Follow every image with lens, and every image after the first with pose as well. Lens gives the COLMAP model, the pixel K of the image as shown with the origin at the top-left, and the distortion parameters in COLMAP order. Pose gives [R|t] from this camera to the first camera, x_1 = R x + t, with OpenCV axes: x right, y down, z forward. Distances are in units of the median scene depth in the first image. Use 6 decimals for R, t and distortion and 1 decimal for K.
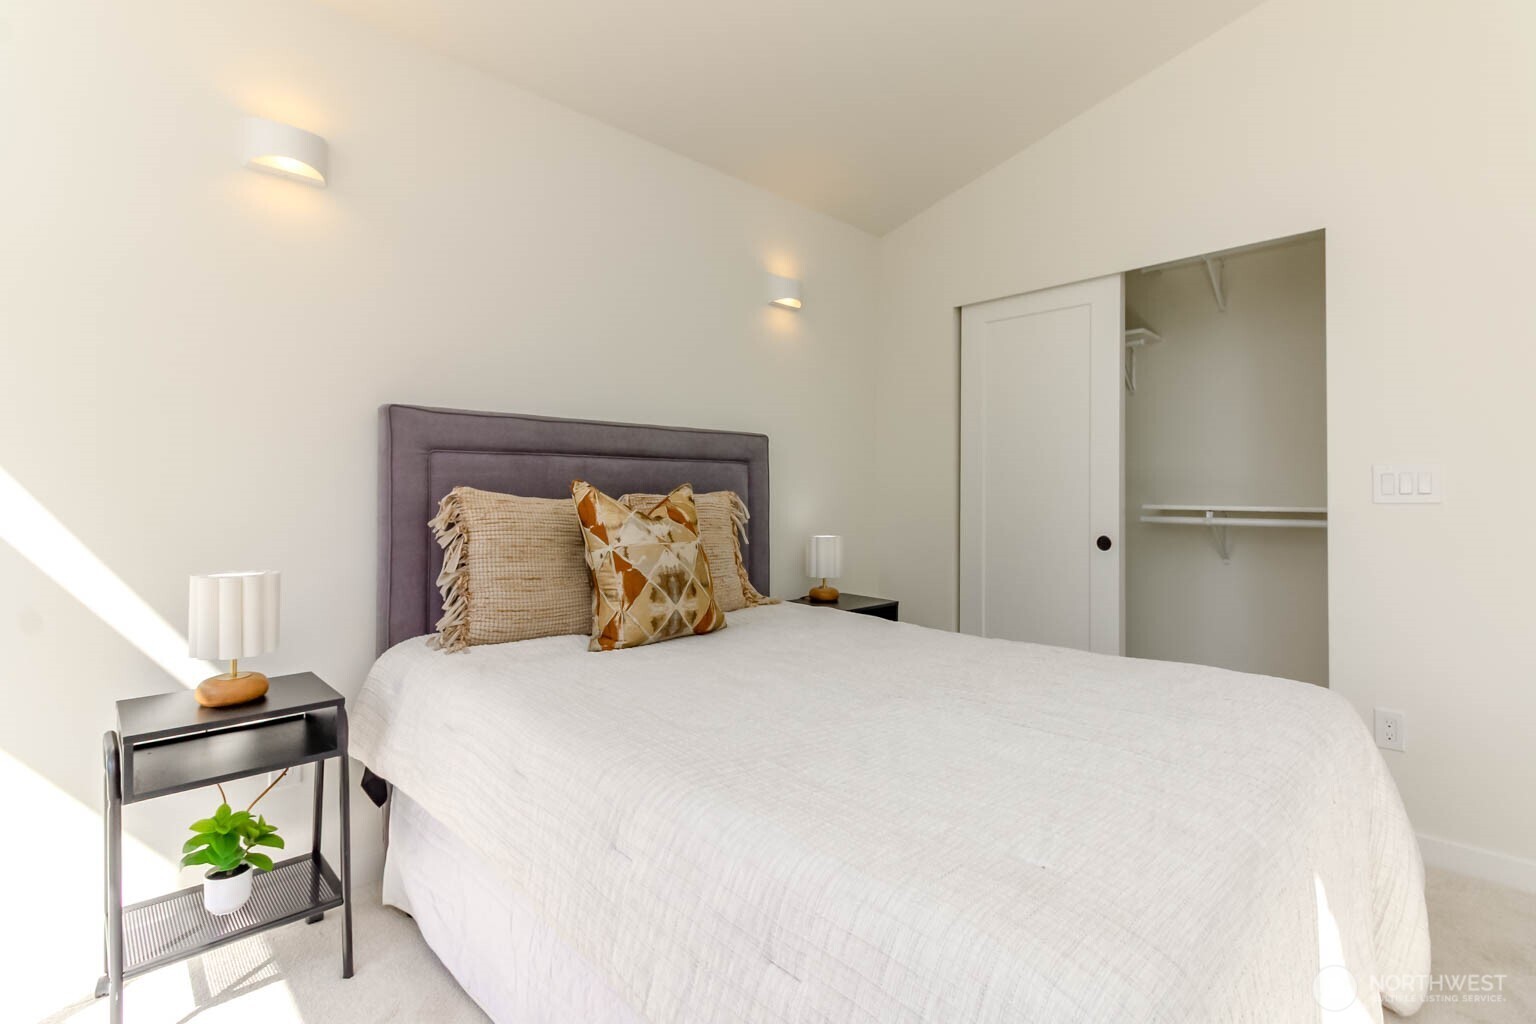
lens RADIAL K [[705.0, 0, 758.5], [0, 705.0, 500.7], [0, 0, 1]] dist [0.005755, -0.003012]
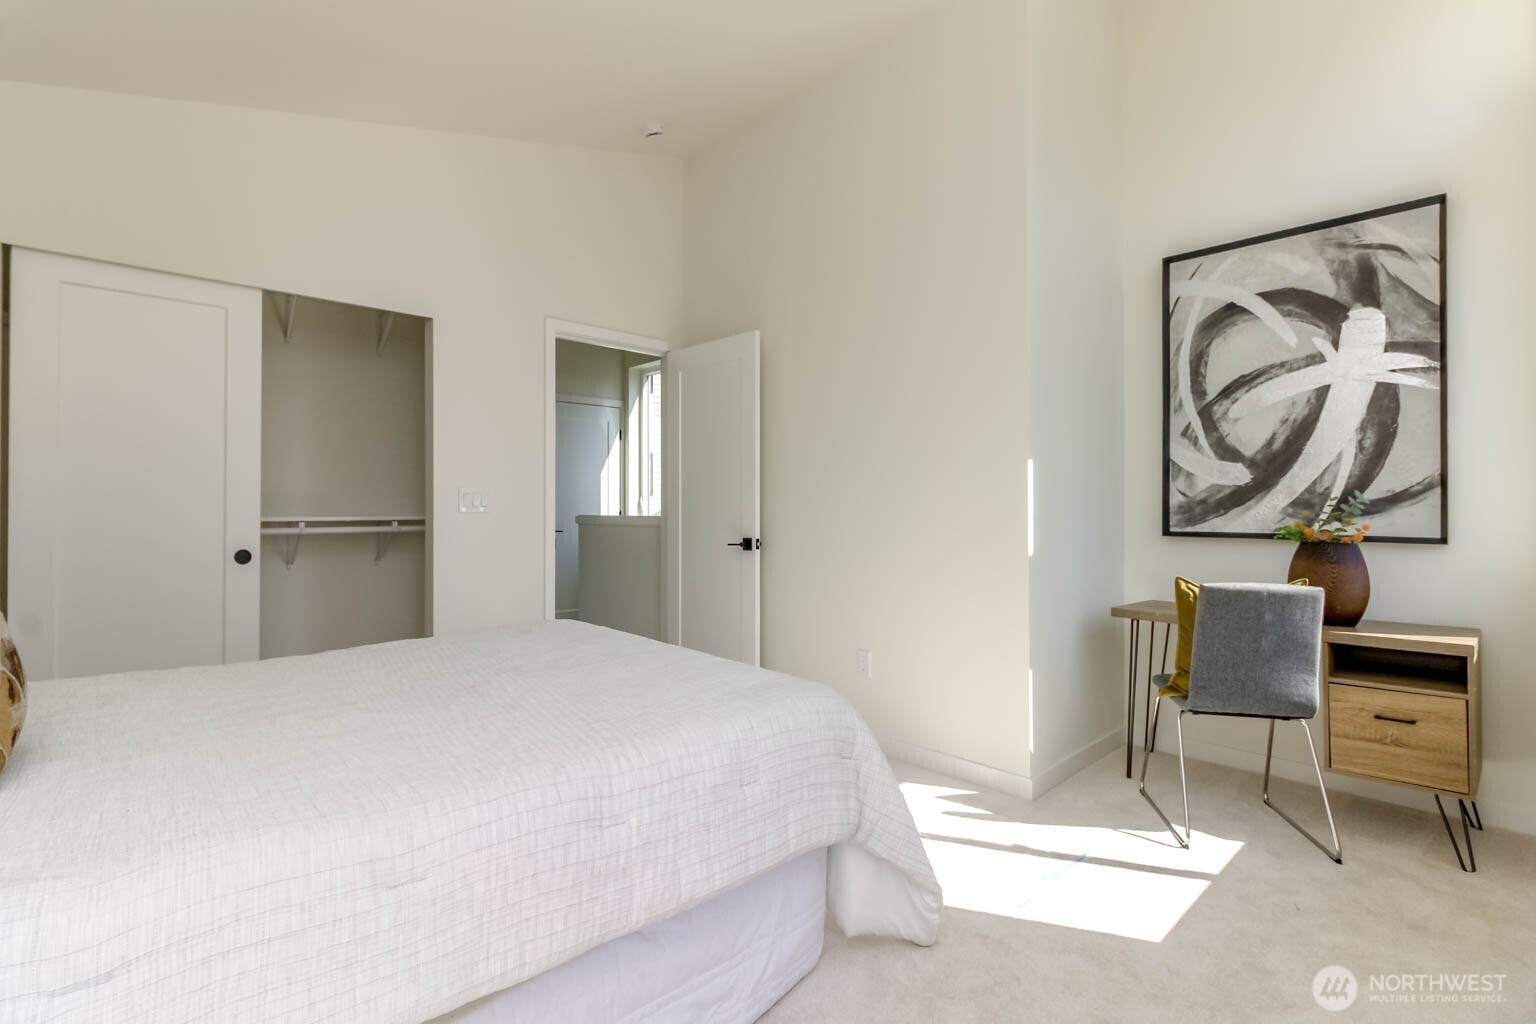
lens RADIAL K [[705.0, 0, 760.6], [0, 705.0, 501.2], [0, 0, 1]] dist [0.005755, -0.003012]
pose [[0.009125, 0.006924, 0.999934, -0.784368], [0.007554, 0.999947, -0.006993, -0.007596], [-0.999930, 0.007617, 0.009072, 0.439102]]
